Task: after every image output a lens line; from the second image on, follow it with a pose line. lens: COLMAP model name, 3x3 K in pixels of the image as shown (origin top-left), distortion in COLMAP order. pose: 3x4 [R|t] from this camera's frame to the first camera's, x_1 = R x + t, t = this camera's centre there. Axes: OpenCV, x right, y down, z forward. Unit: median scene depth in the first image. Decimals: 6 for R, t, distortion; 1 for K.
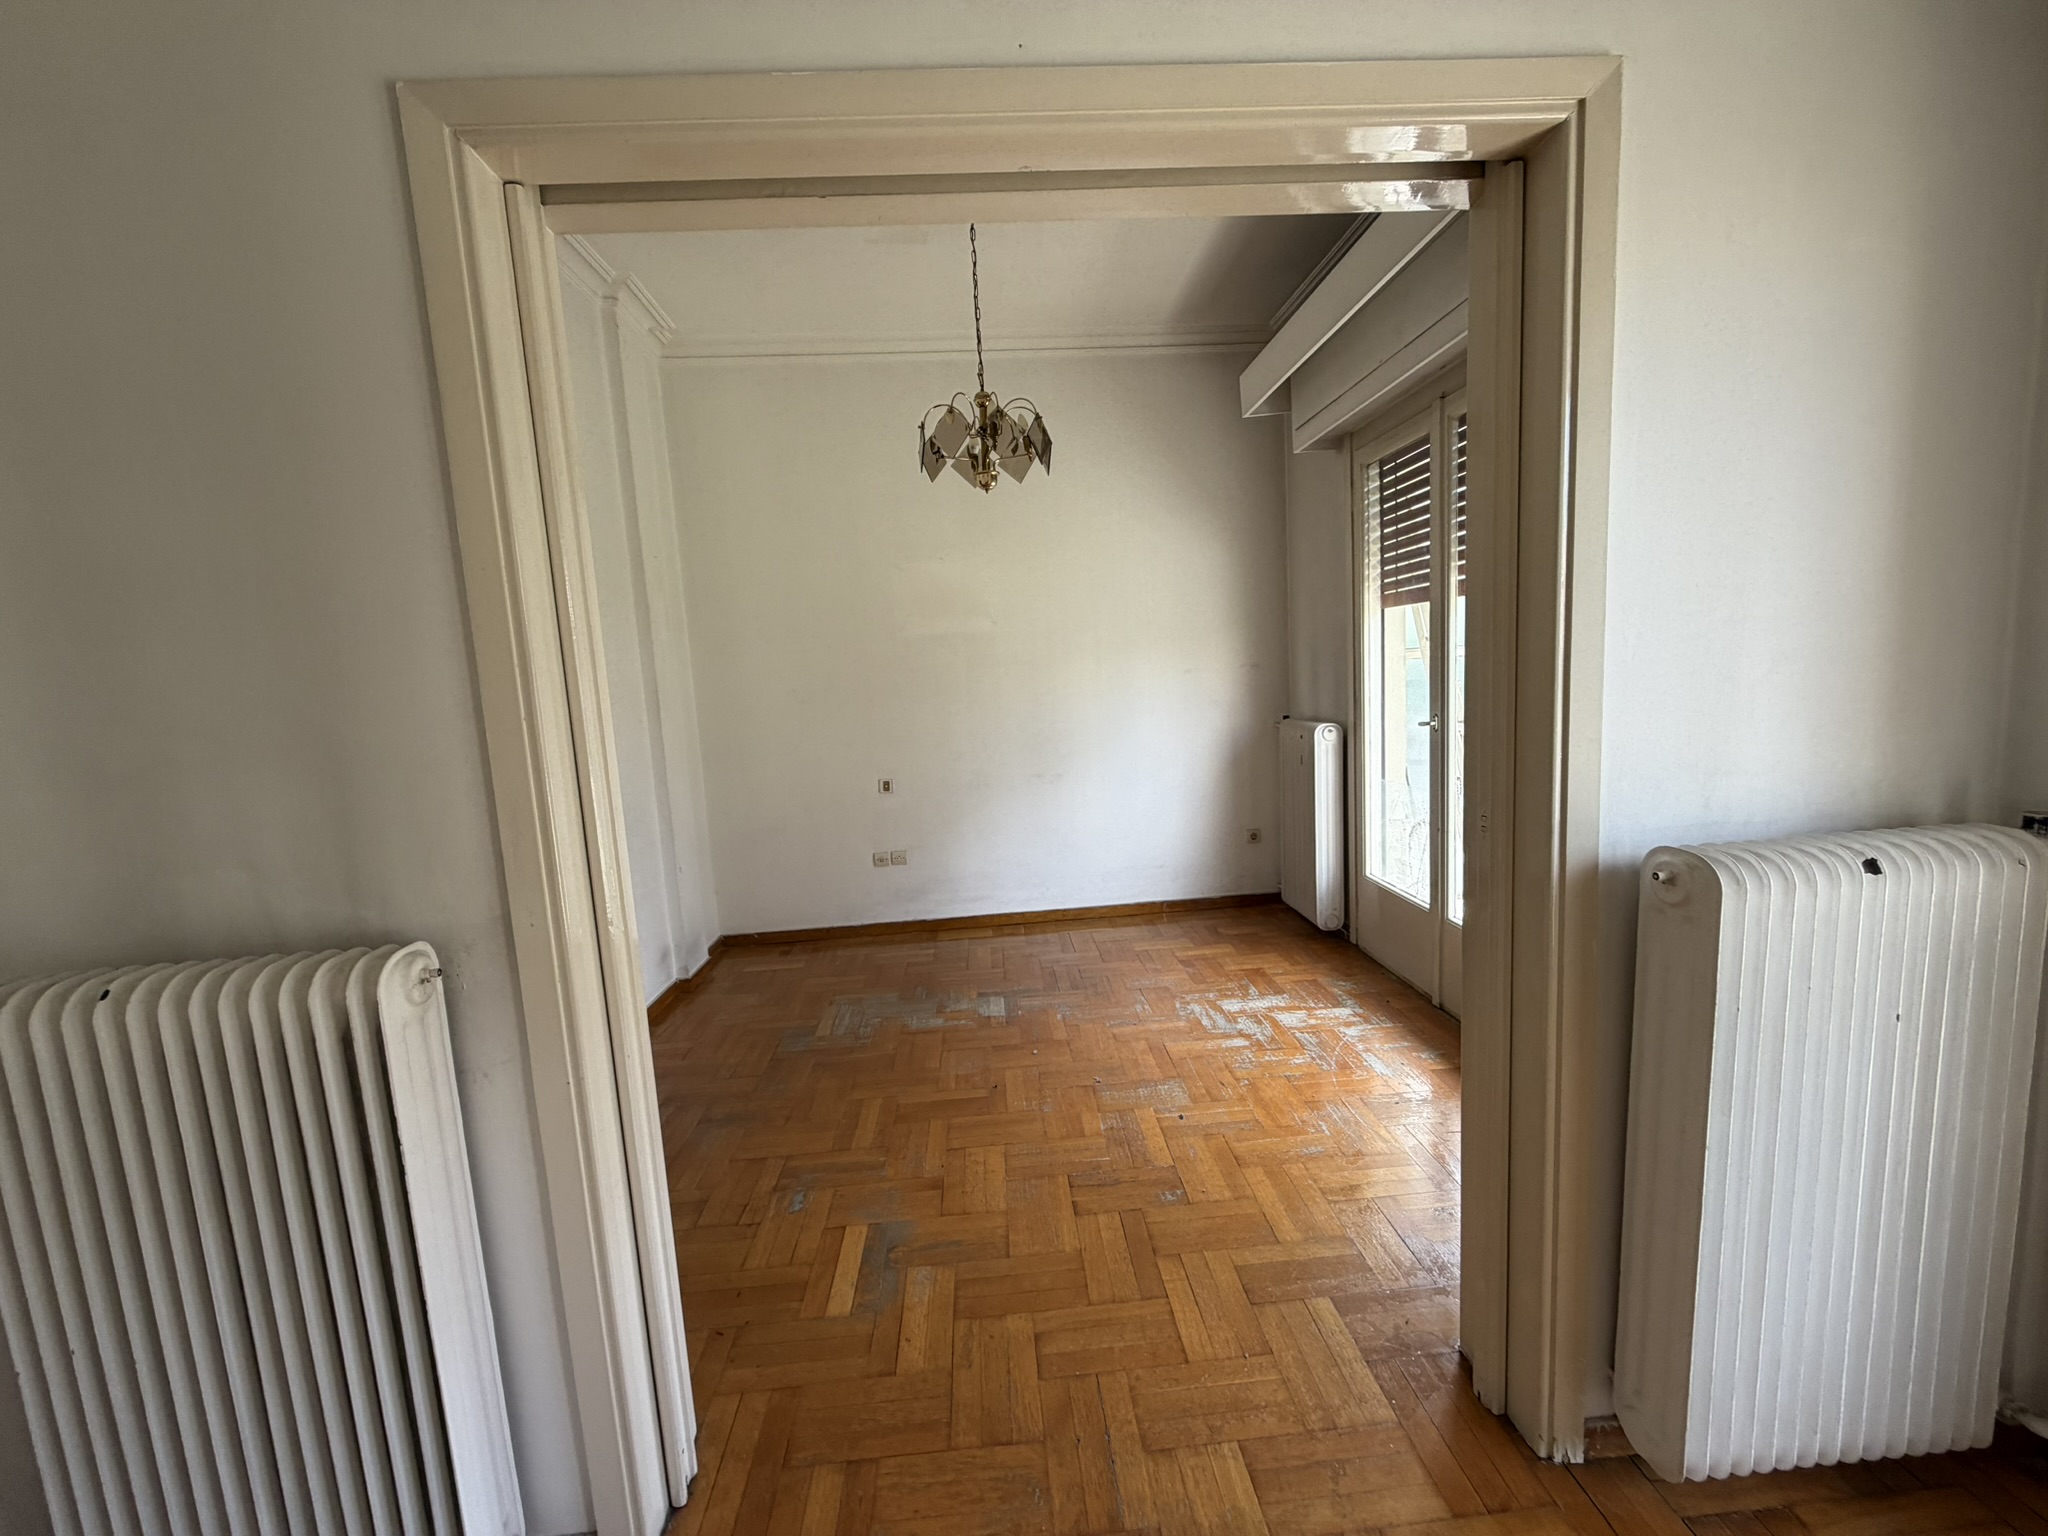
lens RADIAL K [[816.6, 0, 1020.5], [0, 816.6, 764.2], [0, 0, 1]] dist [0.000959, -0.000088]
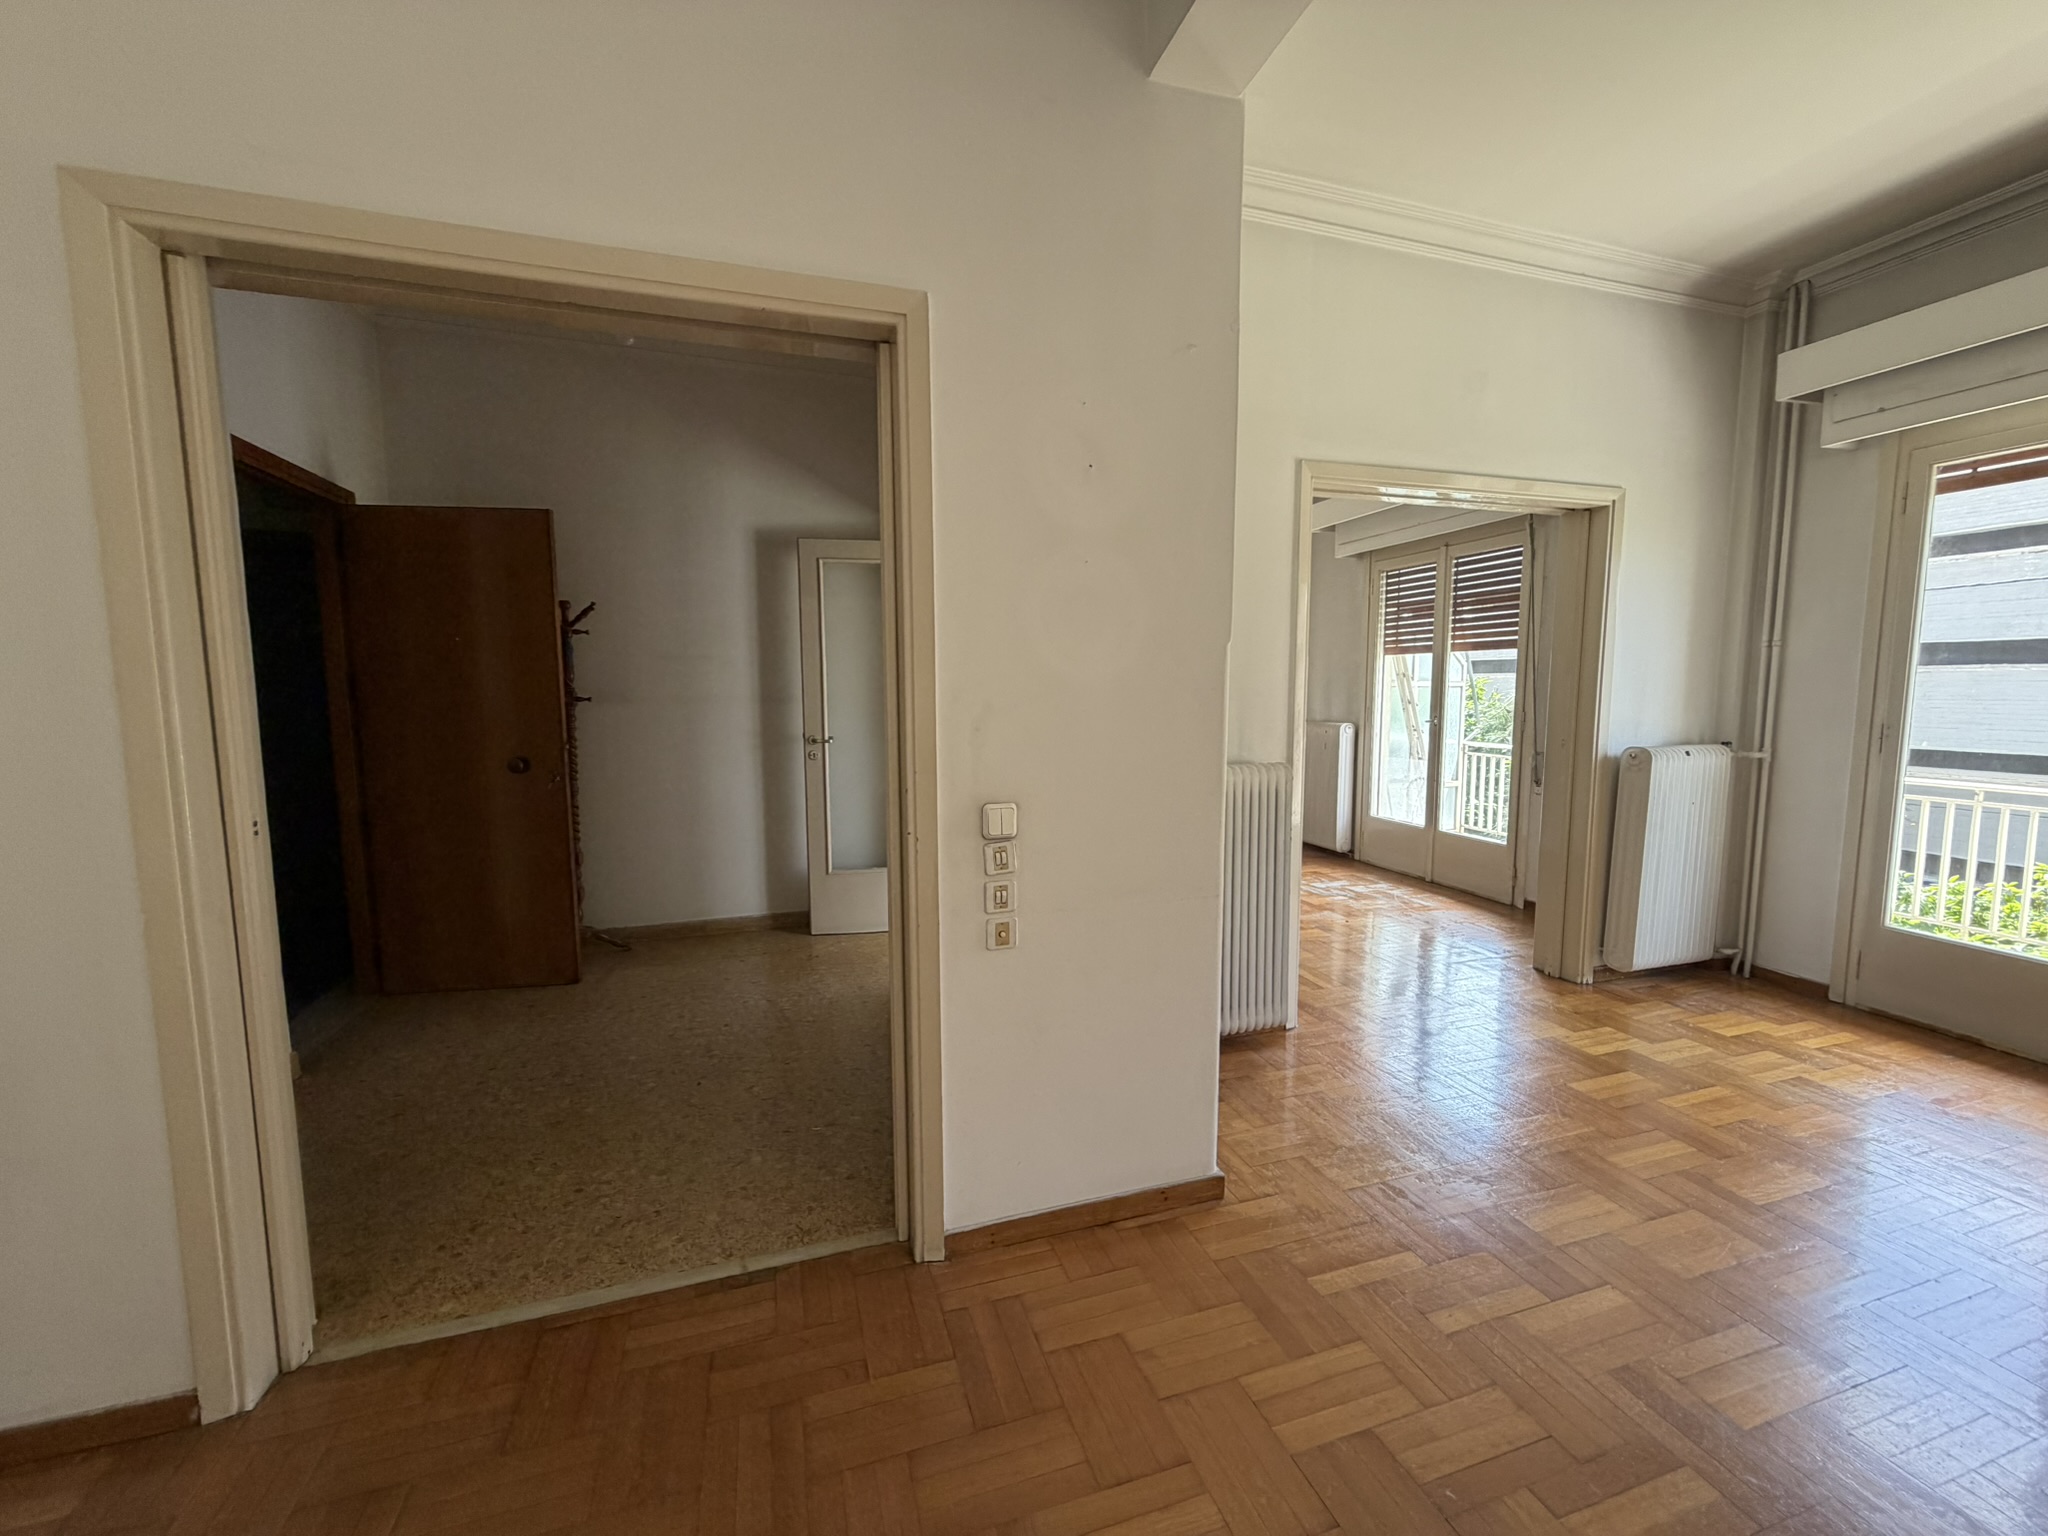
lens RADIAL K [[816.6, 0, 1020.5], [0, 816.6, 764.2], [0, 0, 1]] dist [0.000959, -0.000088]
pose [[0.968077, 0.027835, 0.249102, -0.738786], [-0.021291, 0.999355, -0.028929, 0.103809], [-0.249747, 0.022702, 0.968045, -0.464233]]
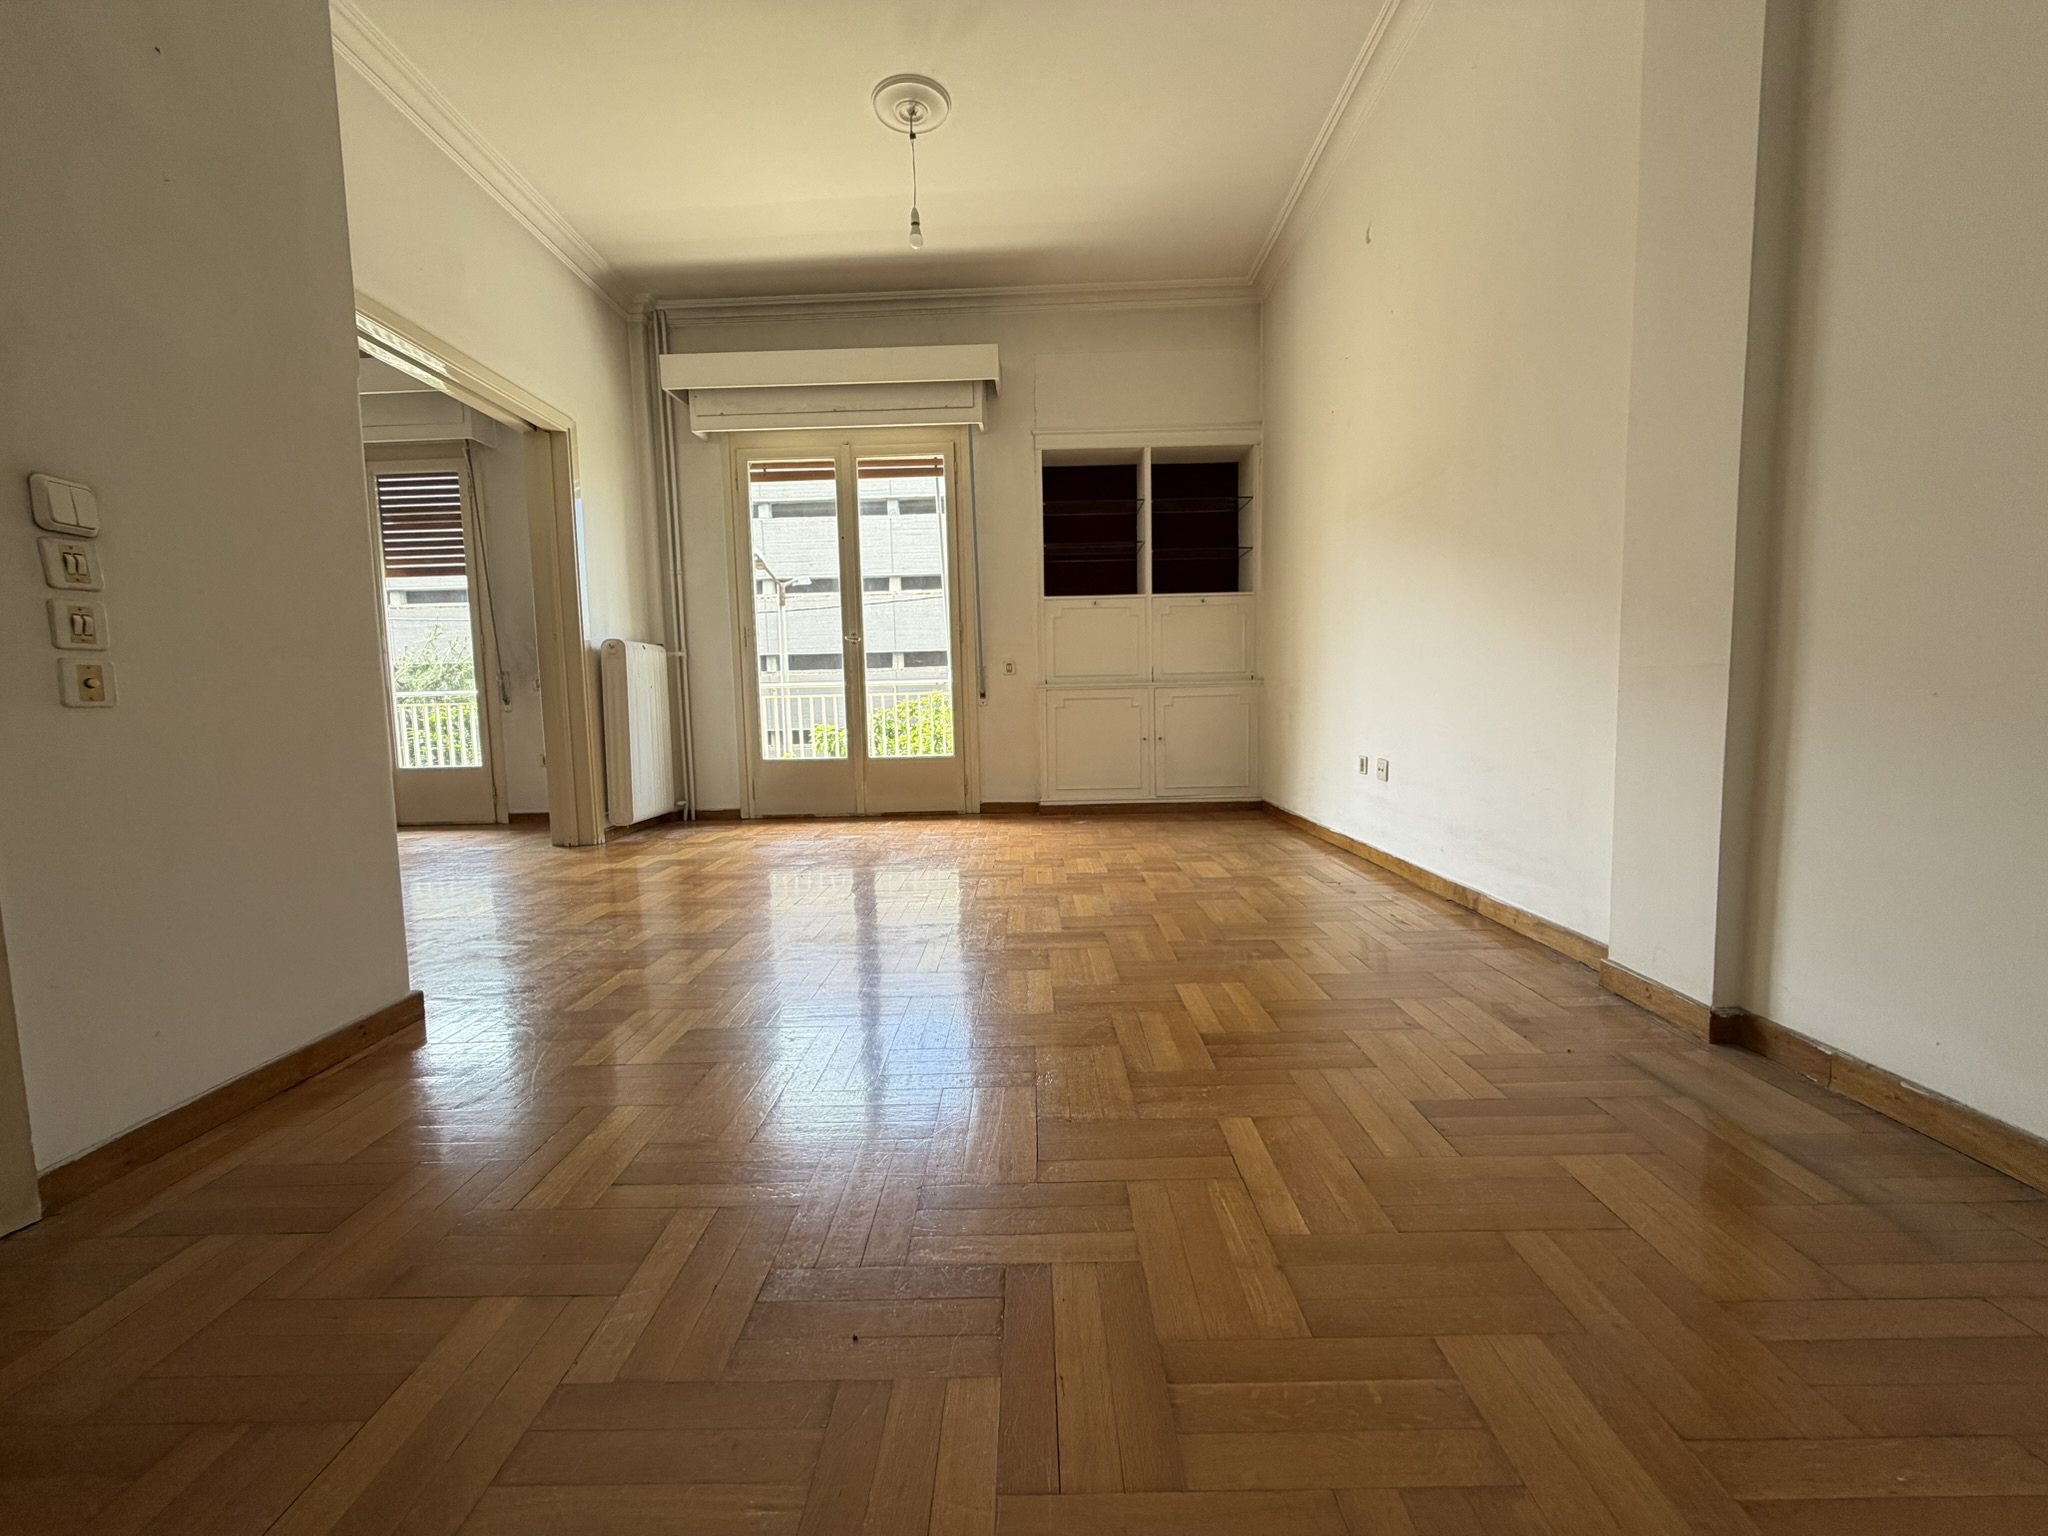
lens RADIAL K [[816.6, 0, 1020.5], [0, 816.6, 764.2], [0, 0, 1]] dist [0.000959, -0.000088]
pose [[0.077726, -0.029810, 0.996529, -0.947262], [0.139764, 0.990008, 0.018714, 0.293047], [-0.987130, 0.137824, 0.081116, -0.359369]]
